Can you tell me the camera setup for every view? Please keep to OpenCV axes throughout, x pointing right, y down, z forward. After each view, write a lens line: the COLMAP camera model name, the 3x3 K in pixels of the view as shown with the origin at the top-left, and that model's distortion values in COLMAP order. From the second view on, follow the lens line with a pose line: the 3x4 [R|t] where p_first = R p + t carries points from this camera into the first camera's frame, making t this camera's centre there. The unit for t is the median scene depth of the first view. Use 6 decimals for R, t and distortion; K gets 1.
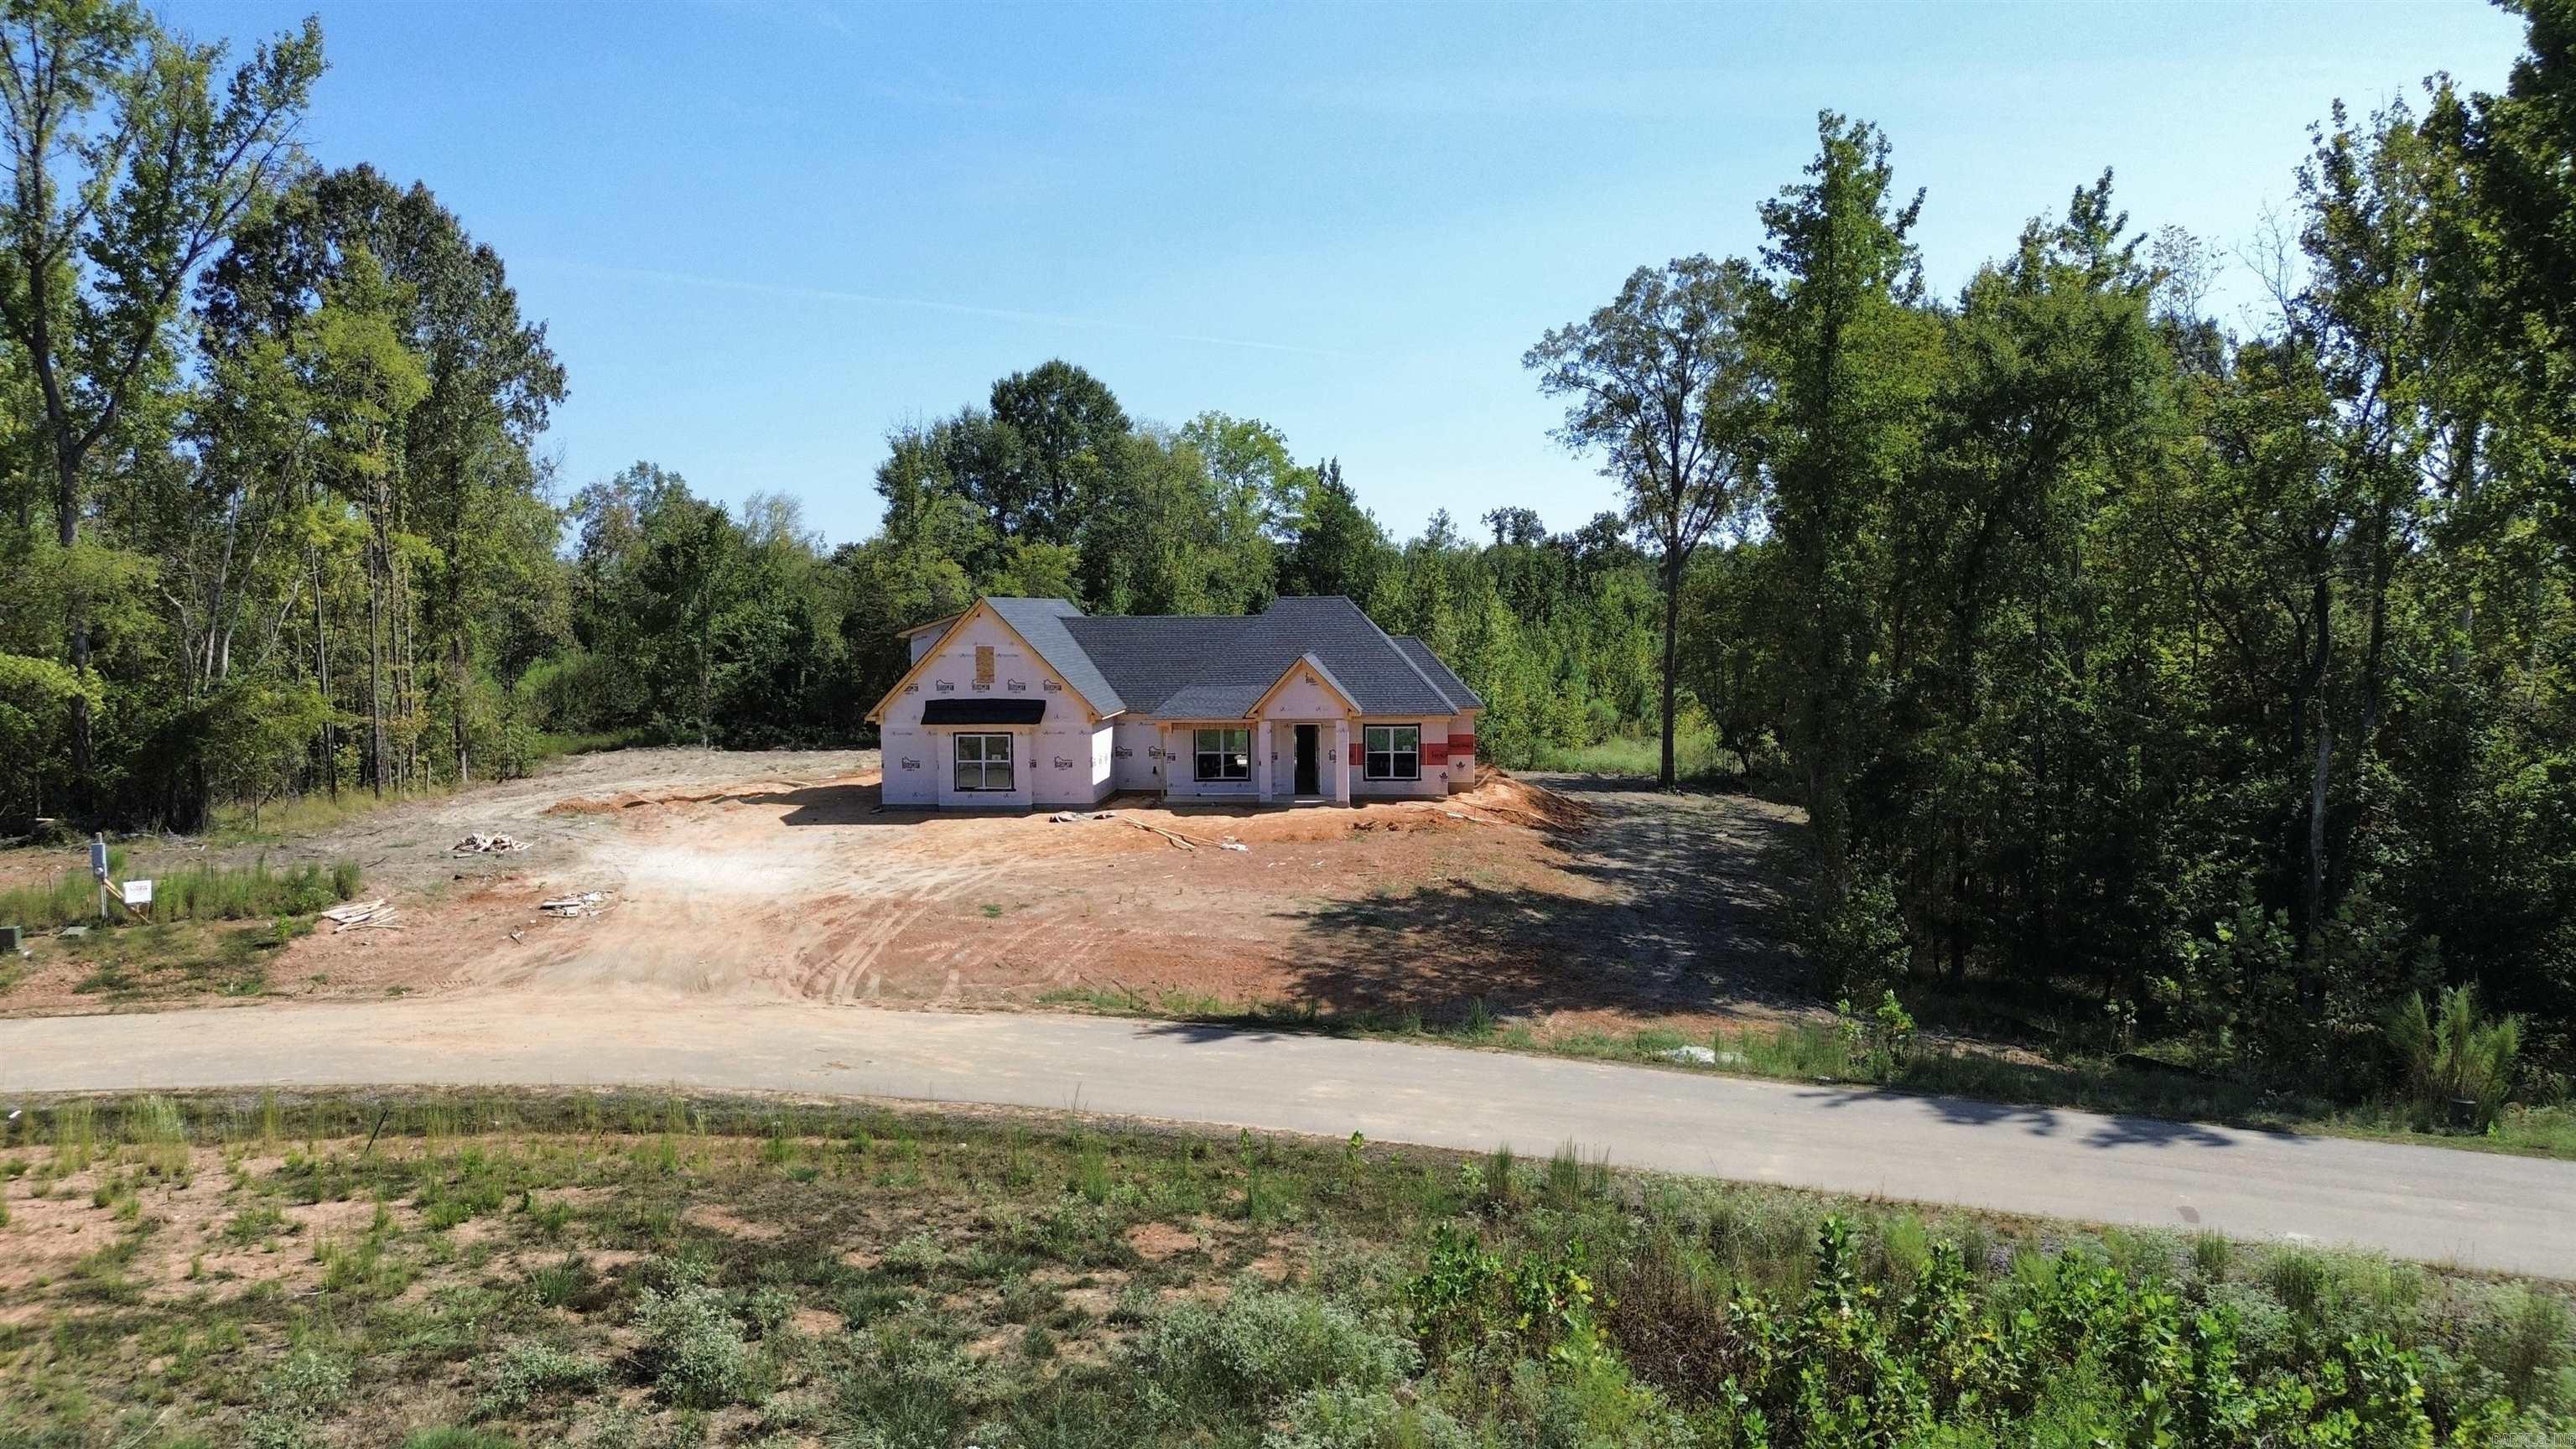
lens RADIAL K [[1809.7, 0, 1278.6], [0, 1809.7, 730.9], [0, 0, 1]] dist [0.065716, -0.061404]
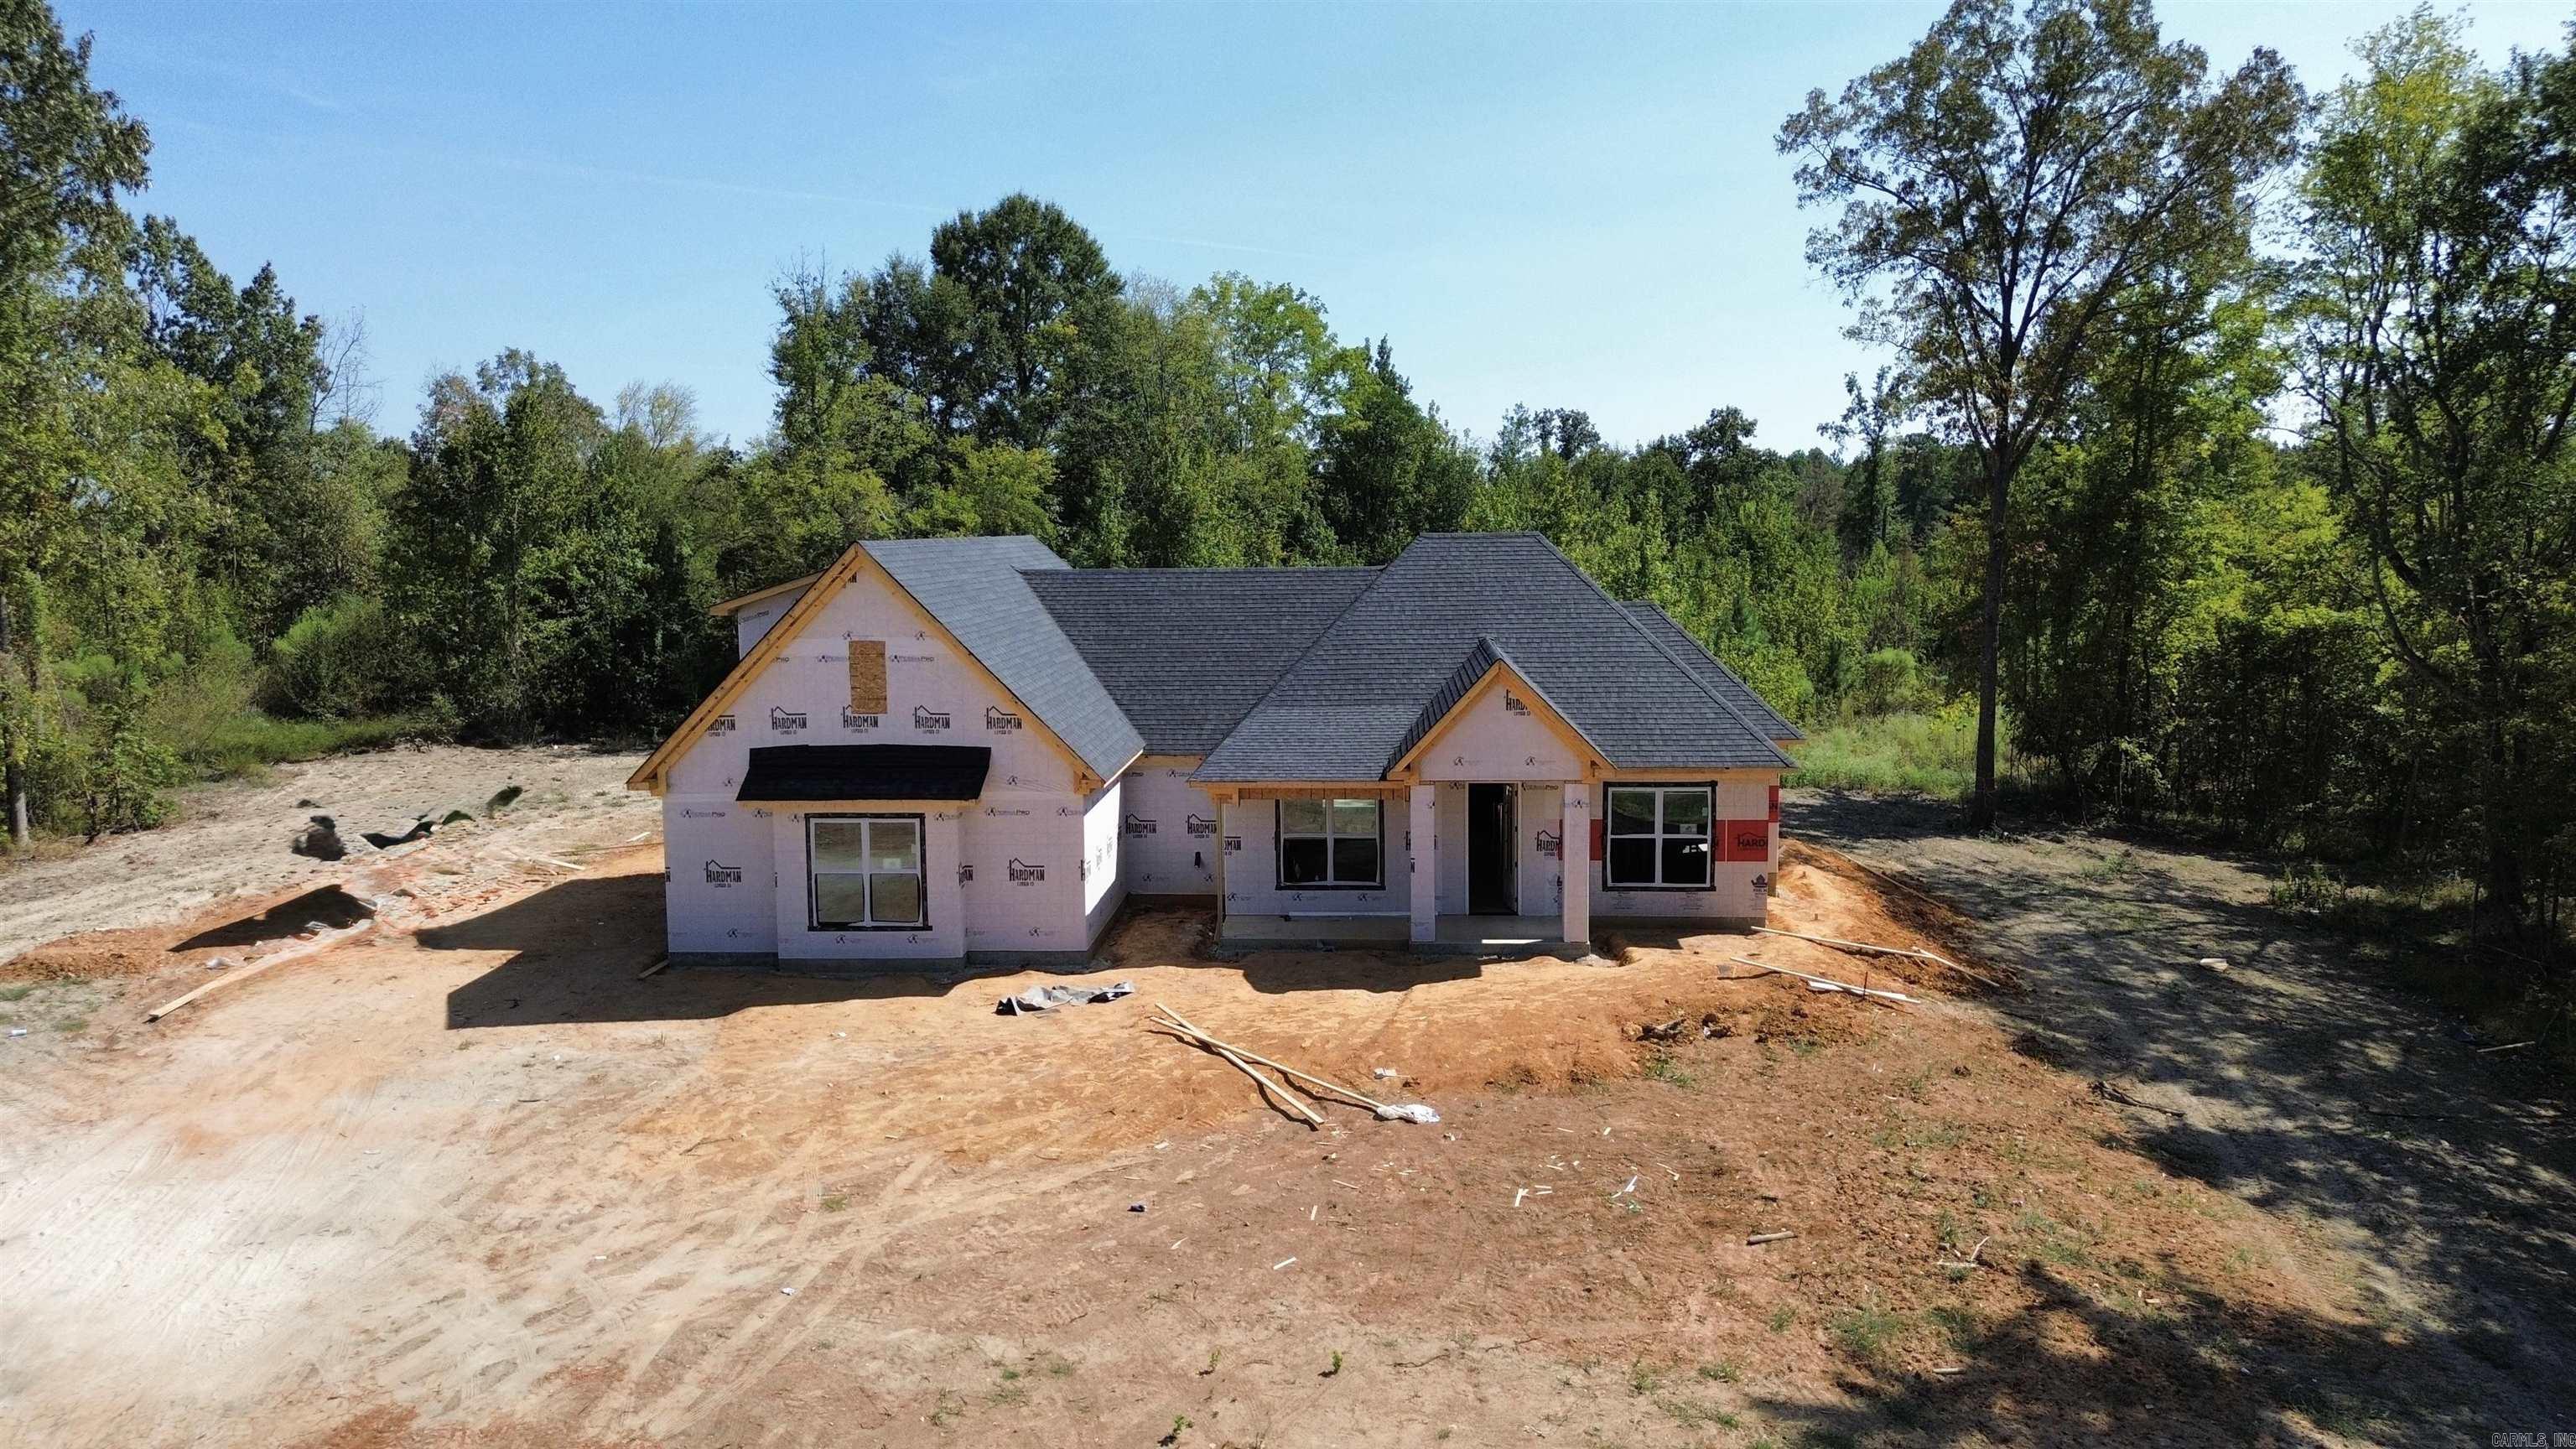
lens RADIAL K [[1809.7, 0, 1278.6], [0, 1809.7, 730.9], [0, 0, 1]] dist [0.065716, -0.061404]
pose [[0.999919, -0.003413, 0.012243, -0.033030], [0.002828, 0.998868, 0.047481, -0.027214], [-0.012391, -0.047442, 0.998797, 0.299697]]
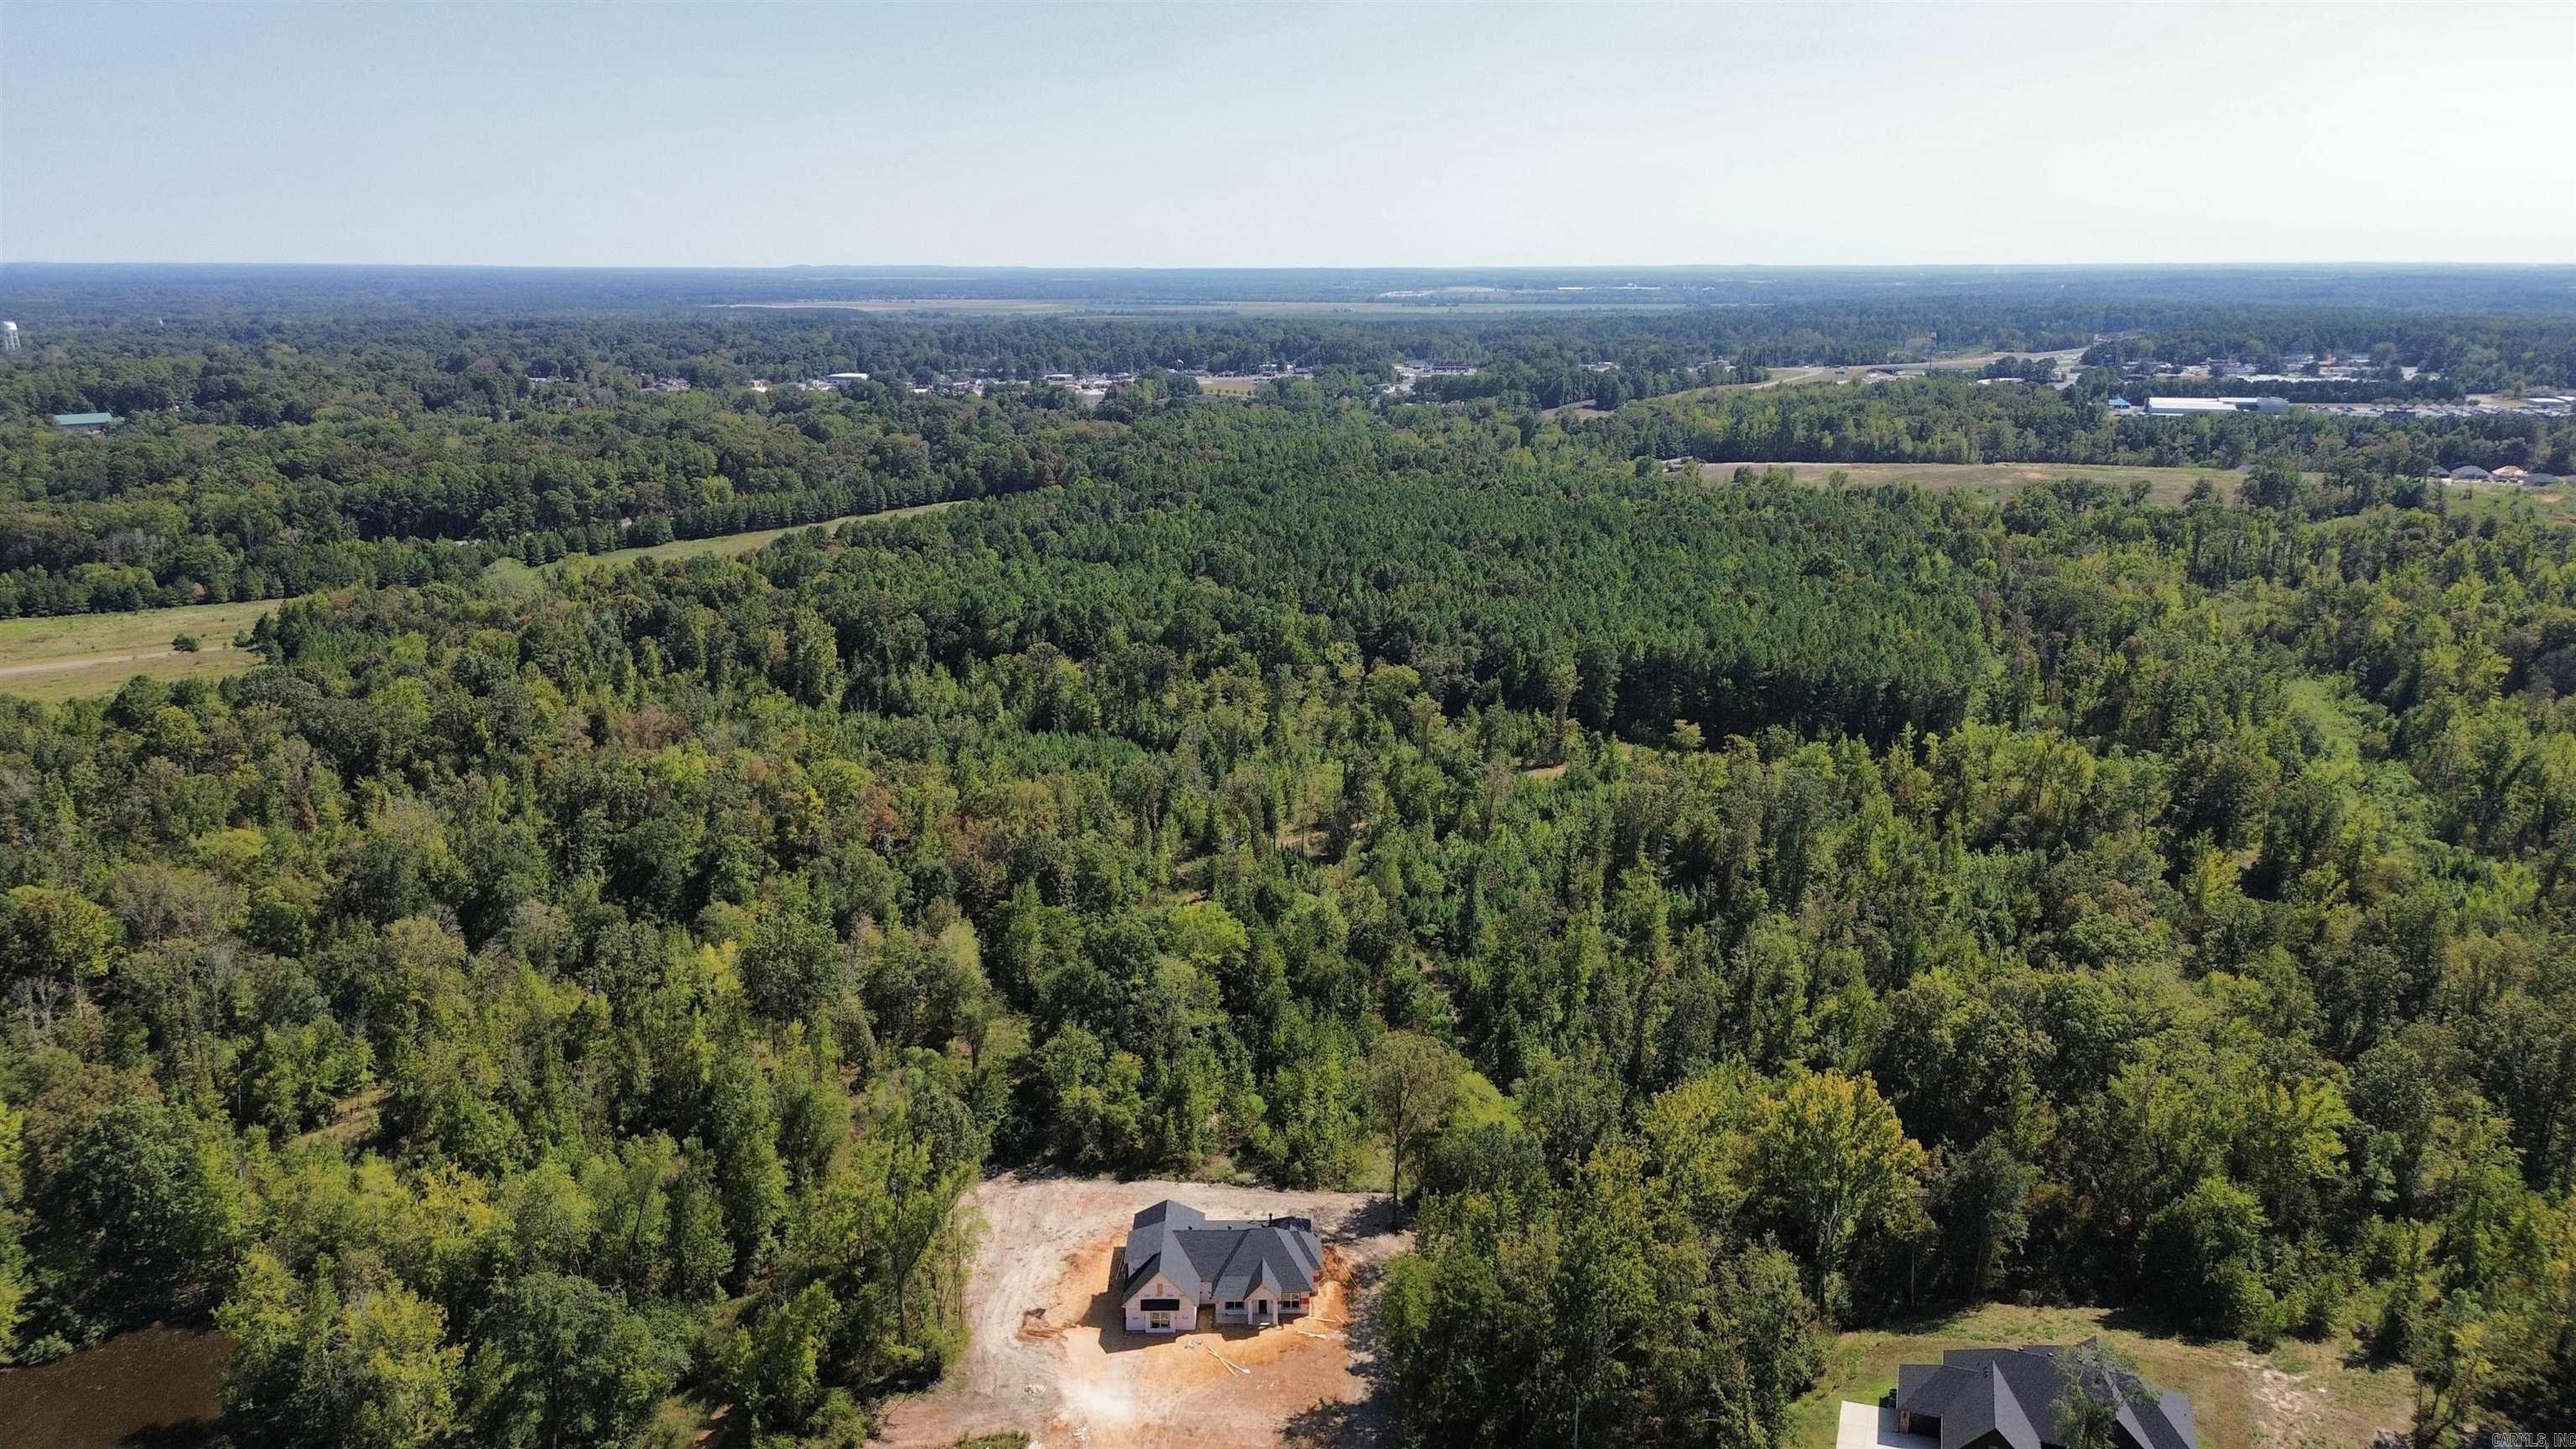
lens RADIAL K [[1809.7, 0, 1278.6], [0, 1809.7, 730.9], [0, 0, 1]] dist [0.065716, -0.061404]
pose [[0.997378, -0.015461, 0.070694, -0.099387], [0.001720, 0.981697, 0.190443, -0.941532], [-0.072344, -0.189822, 0.979150, -1.129214]]
